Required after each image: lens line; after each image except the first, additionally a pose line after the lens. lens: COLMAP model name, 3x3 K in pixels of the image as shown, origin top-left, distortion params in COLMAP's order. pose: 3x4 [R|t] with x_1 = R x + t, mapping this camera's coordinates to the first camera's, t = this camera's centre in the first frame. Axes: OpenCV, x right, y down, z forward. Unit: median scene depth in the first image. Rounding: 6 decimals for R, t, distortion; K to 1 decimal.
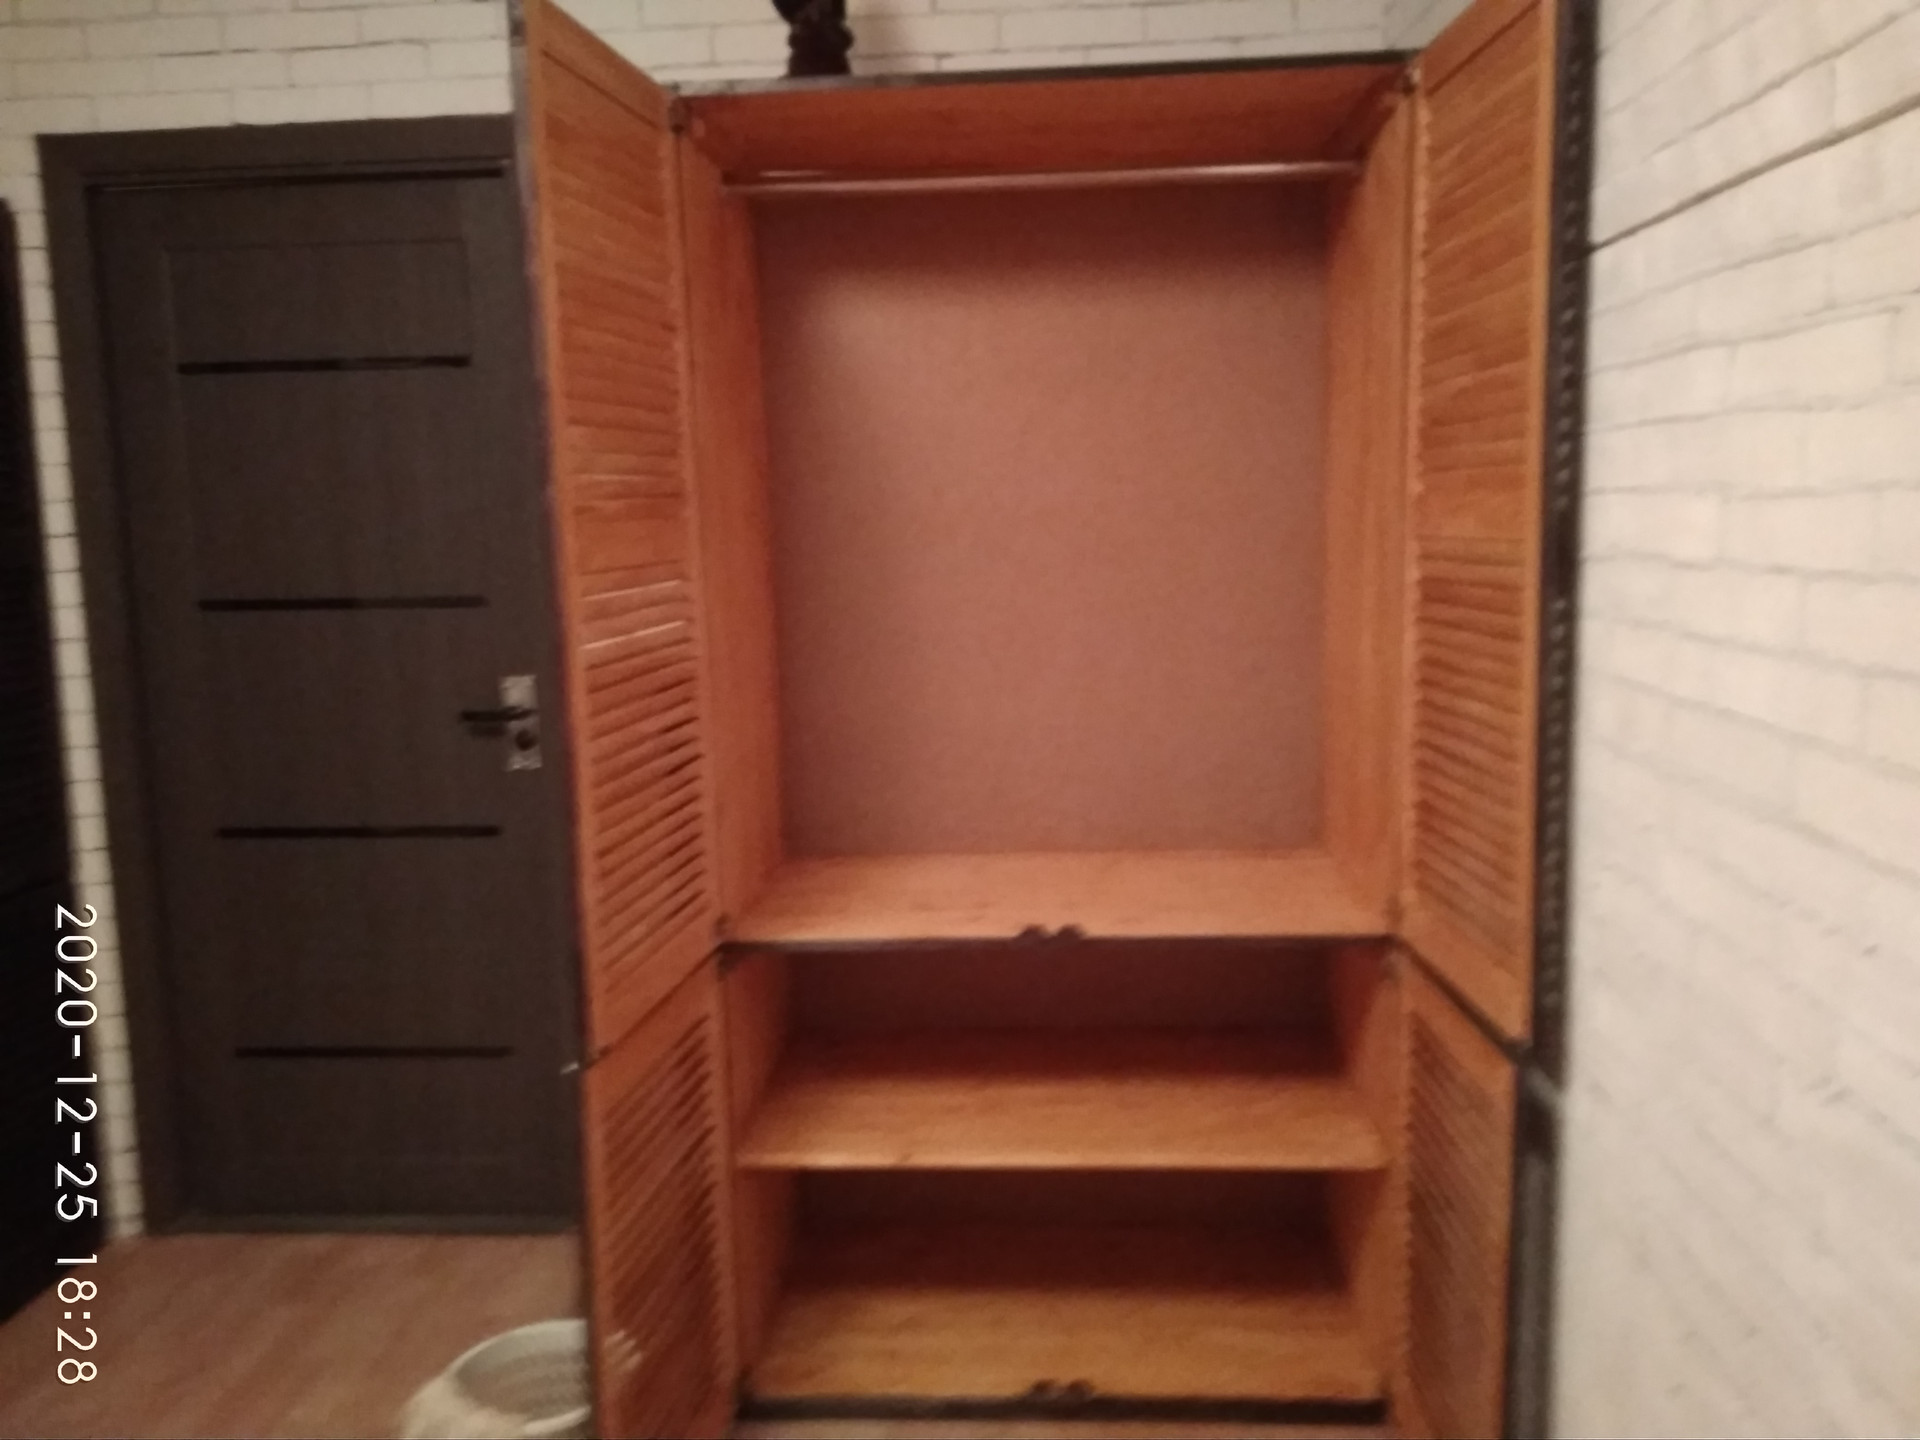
lens RADIAL K [[1563.8, 0, 951.8], [0, 1563.8, 713.2], [0, 0, 1]] dist [0.068449, -0.104038]
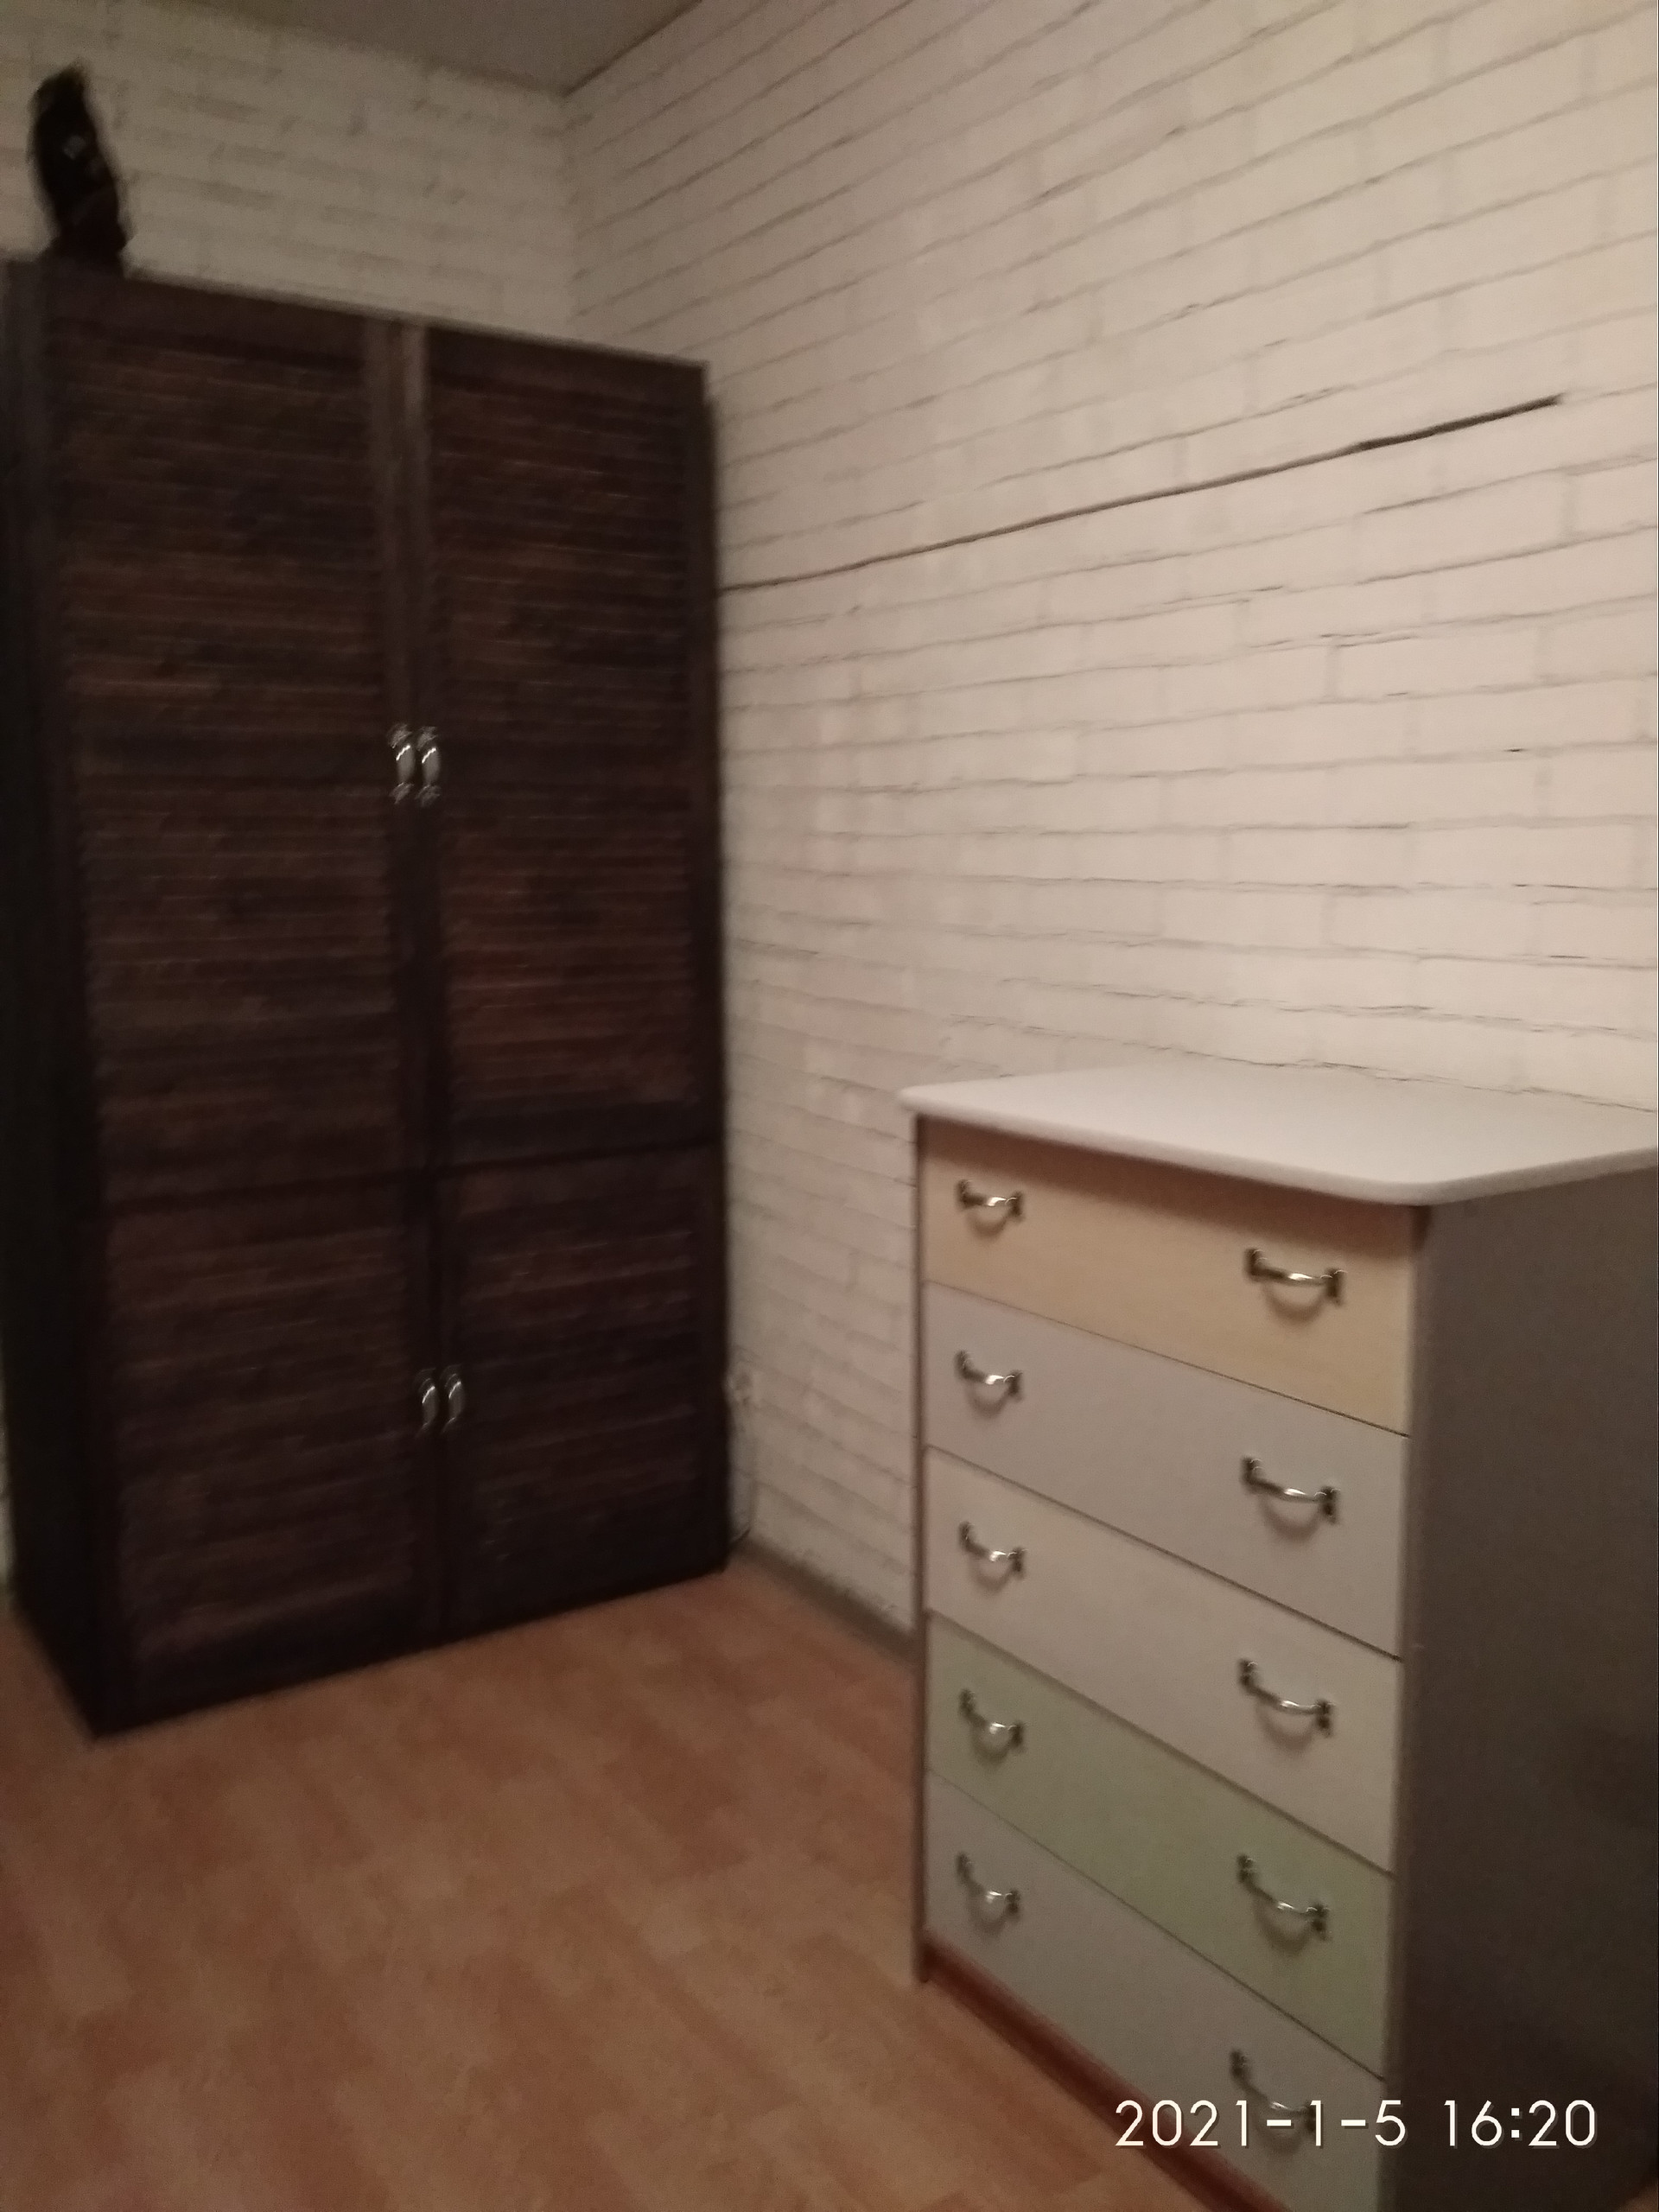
lens RADIAL K [[1801.7, 0, 846.5], [0, 1801.7, 1106.4], [0, 0, 1]] dist [0.068449, -0.104038]
pose [[0.792733, -0.061609, 0.606448, -0.456430], [0.062607, 0.997847, 0.019532, 0.103027], [-0.606346, 0.022484, 0.794883, -0.114553]]
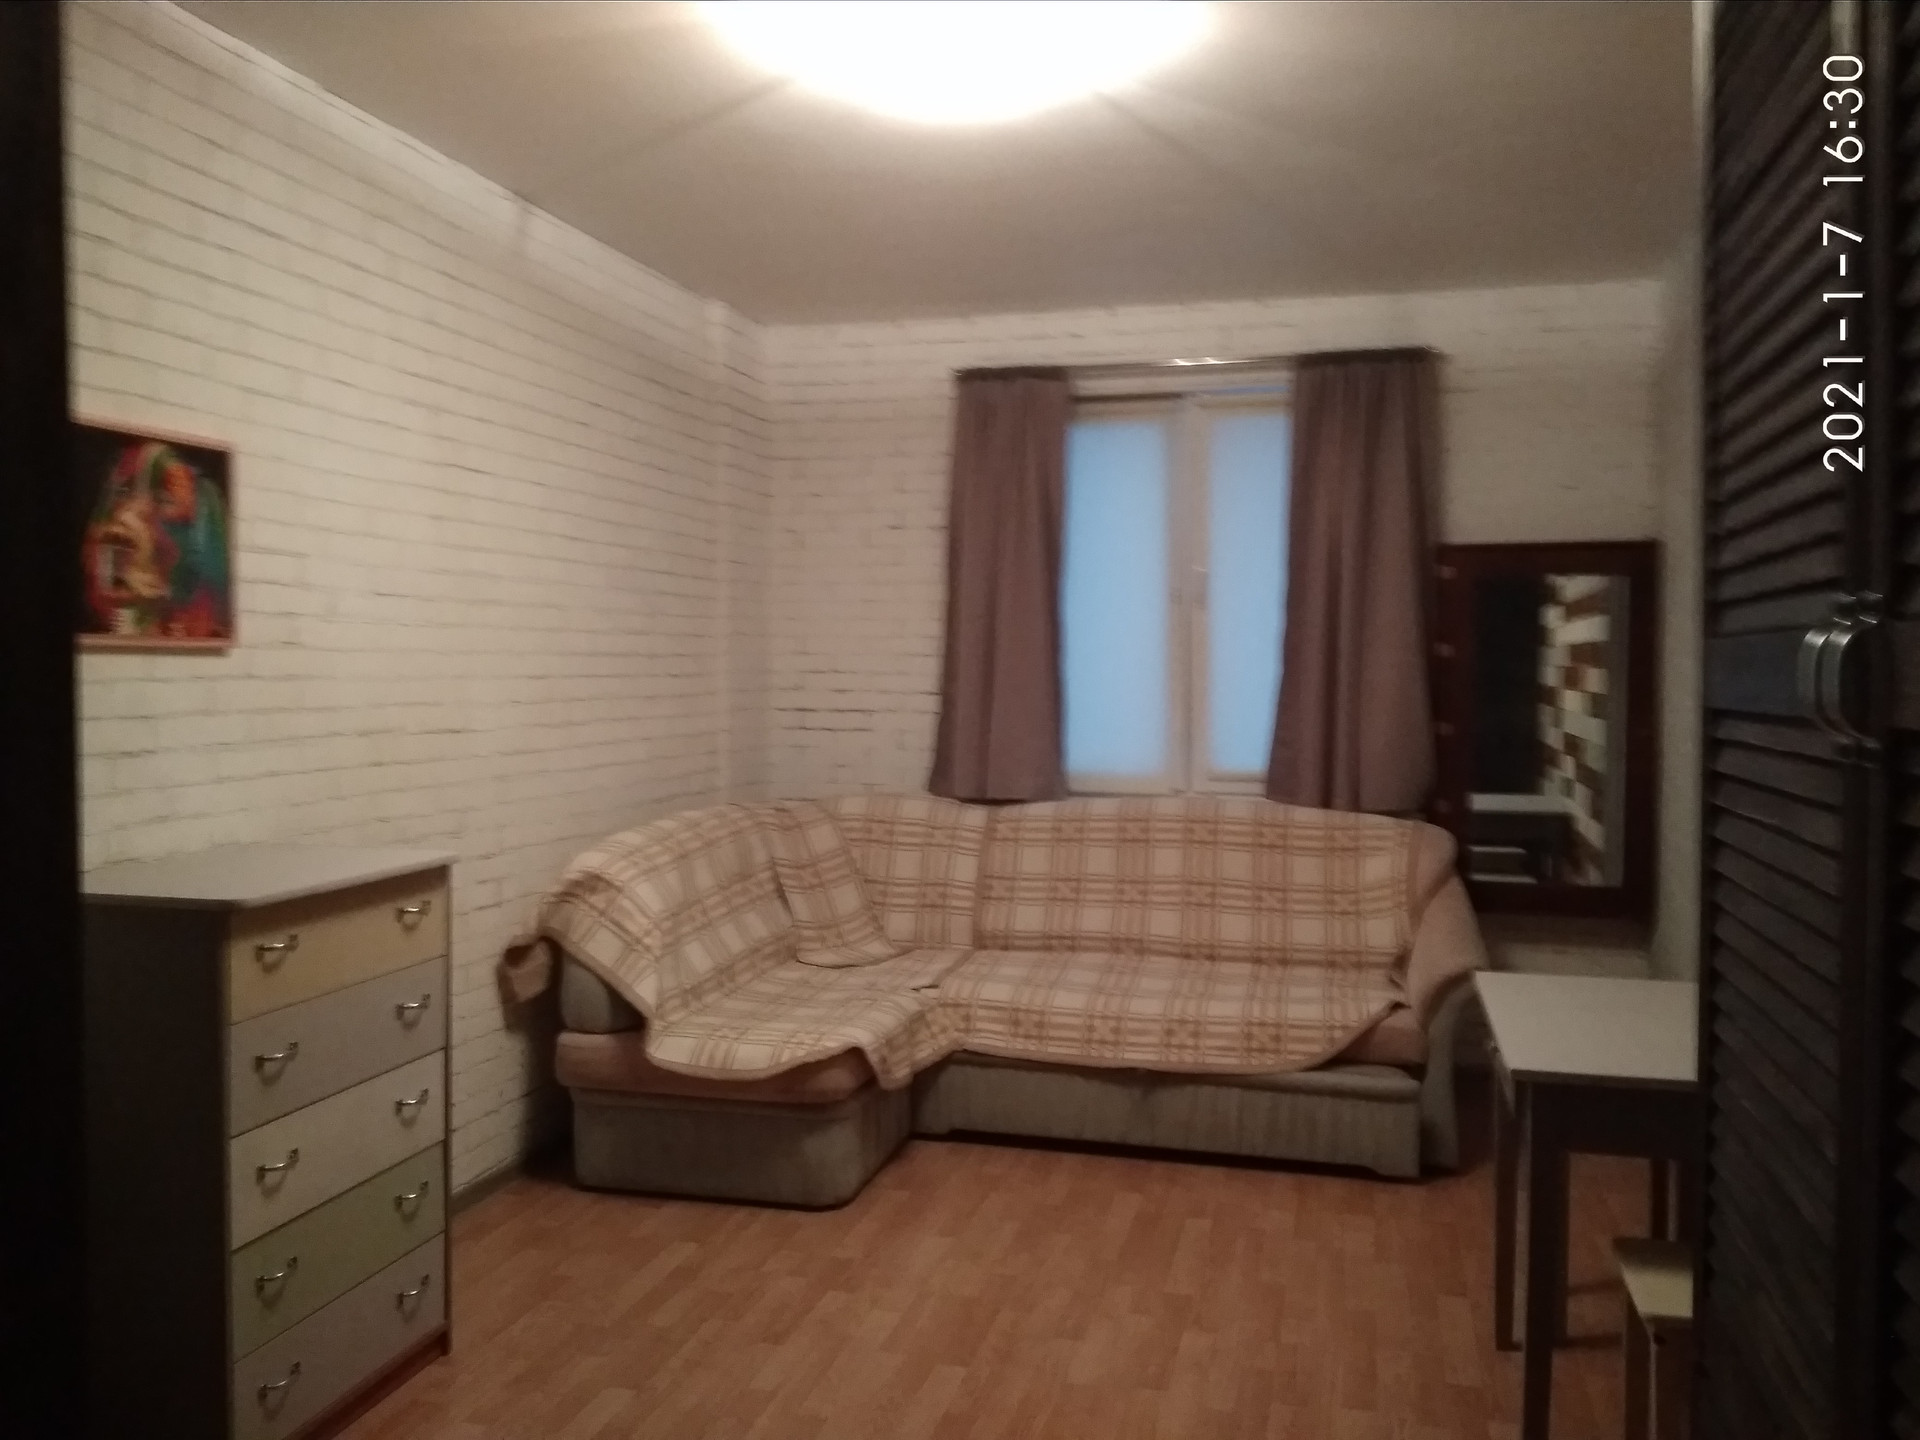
lens RADIAL K [[1563.8, 0, 931.1], [0, 1563.8, 677.4], [0, 0, 1]] dist [0.068449, -0.104038]
pose [[-0.975882, 0.020783, 0.217308, -0.664198], [0.050191, 0.990151, 0.130700, -0.179745], [-0.212451, 0.138454, -0.967313, 1.608849]]
